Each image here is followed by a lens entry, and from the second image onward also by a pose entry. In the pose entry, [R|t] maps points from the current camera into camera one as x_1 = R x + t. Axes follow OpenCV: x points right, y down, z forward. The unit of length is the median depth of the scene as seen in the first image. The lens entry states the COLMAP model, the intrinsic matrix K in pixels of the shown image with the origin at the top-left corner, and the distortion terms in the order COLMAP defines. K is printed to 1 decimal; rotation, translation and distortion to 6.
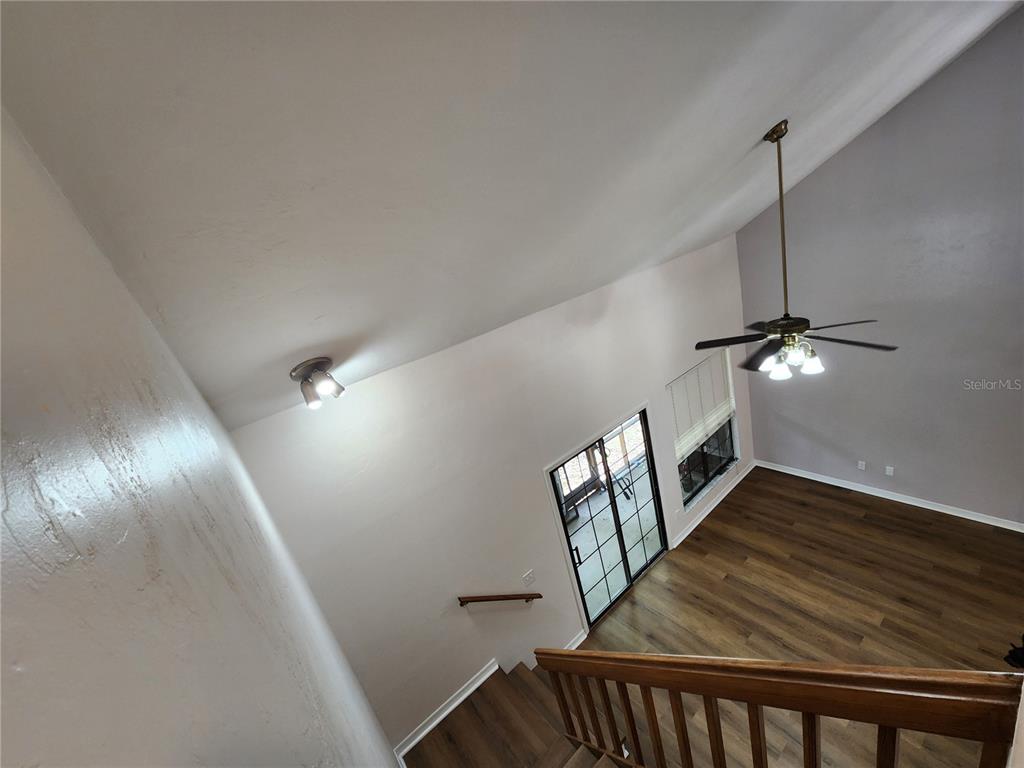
lens RADIAL K [[419.5, 0, 510.5], [0, 419.5, 382.1], [0, 0, 1]] dist [-0.000185, 0.000351]
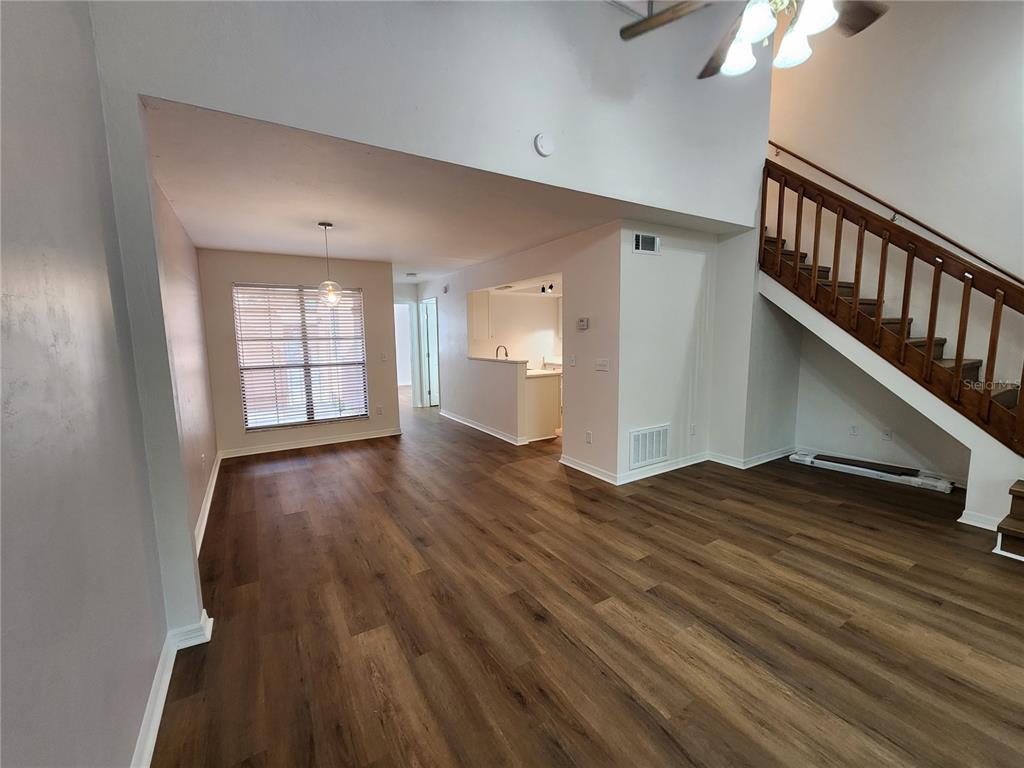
lens RADIAL K [[419.5, 0, 515.0], [0, 419.5, 384.8], [0, 0, 1]] dist [-0.000185, 0.000351]
pose [[-0.961852, 0.246001, 0.119687, 0.758314], [0.273516, 0.873585, 0.402539, 0.032271], [-0.005532, 0.419919, -0.907545, 1.240153]]
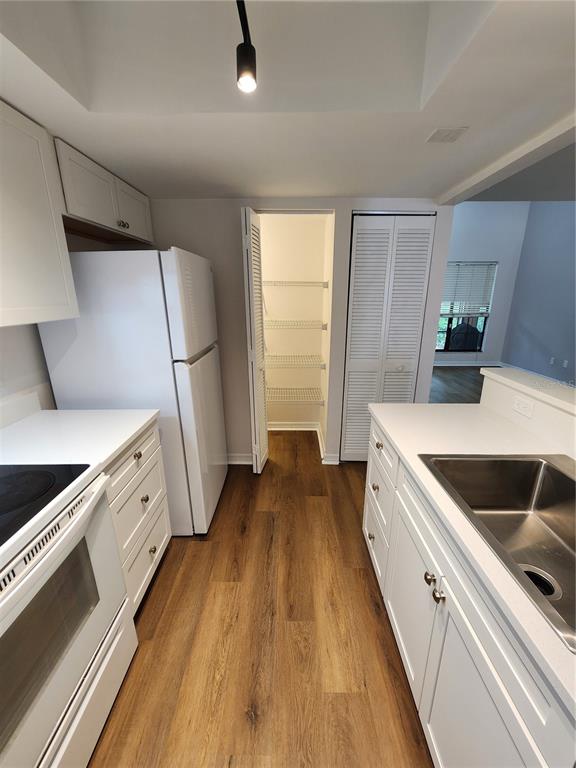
lens RADIAL K [[314.6, 0, 286.9], [0, 314.6, 384.5], [0, 0, 1]] dist [-0.000185, 0.000351]
pose [[0.766504, 0.402755, -0.500259, 0.868613], [-0.377520, 0.912703, 0.156368, 0.524230], [0.519566, 0.069001, 0.851639, -0.377516]]
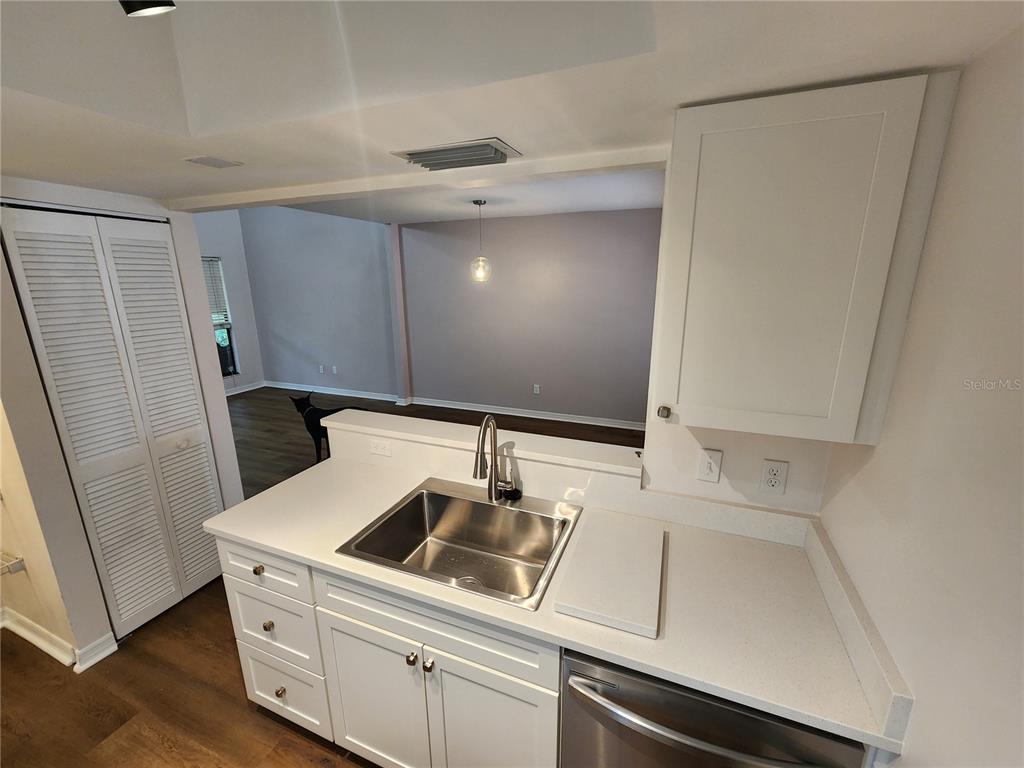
lens RADIAL K [[419.5, 0, 514.9], [0, 419.5, 383.7], [0, 0, 1]] dist [-0.000185, 0.000351]
pose [[0.831775, 0.111590, 0.543781, 0.774814], [-0.032248, 0.987646, -0.153348, 0.501076], [-0.554175, 0.110015, 0.825098, -0.424232]]
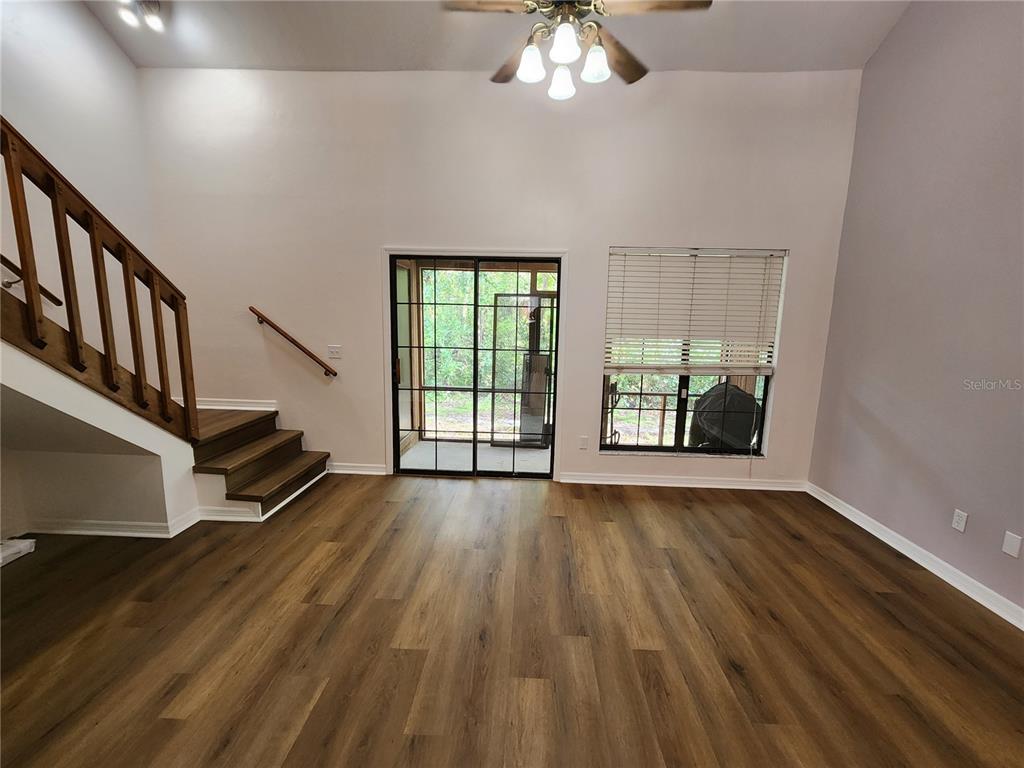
lens RADIAL K [[419.5, 0, 515.8], [0, 419.5, 382.7], [0, 0, 1]] dist [-0.000185, 0.000351]
pose [[0.738667, 0.355834, -0.572497, 0.830967], [-0.402306, 0.914186, 0.049133, 0.282725], [0.540852, 0.194026, 0.818433, 0.399762]]
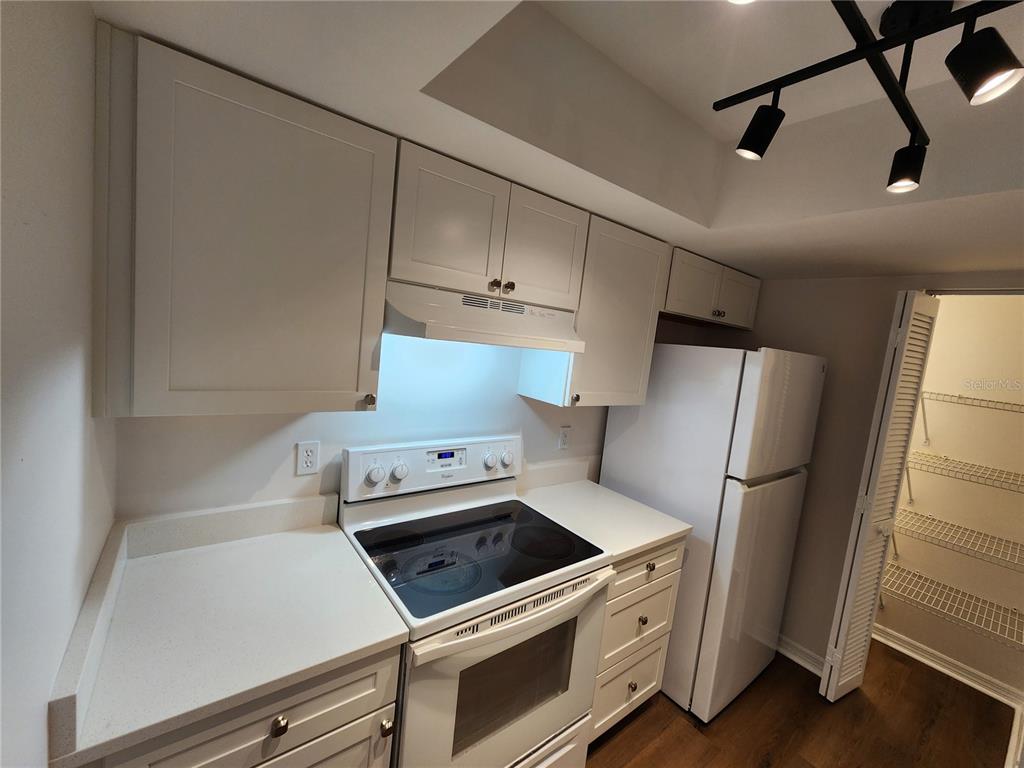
lens RADIAL K [[419.5, 0, 515.7], [0, 419.5, 383.7], [0, 0, 1]] dist [-0.000185, 0.000351]
pose [[-0.026378, 0.353237, -0.935162, 0.919214], [-0.418058, 0.845855, 0.331296, 0.484069], [0.908037, 0.399691, 0.125362, -0.402548]]
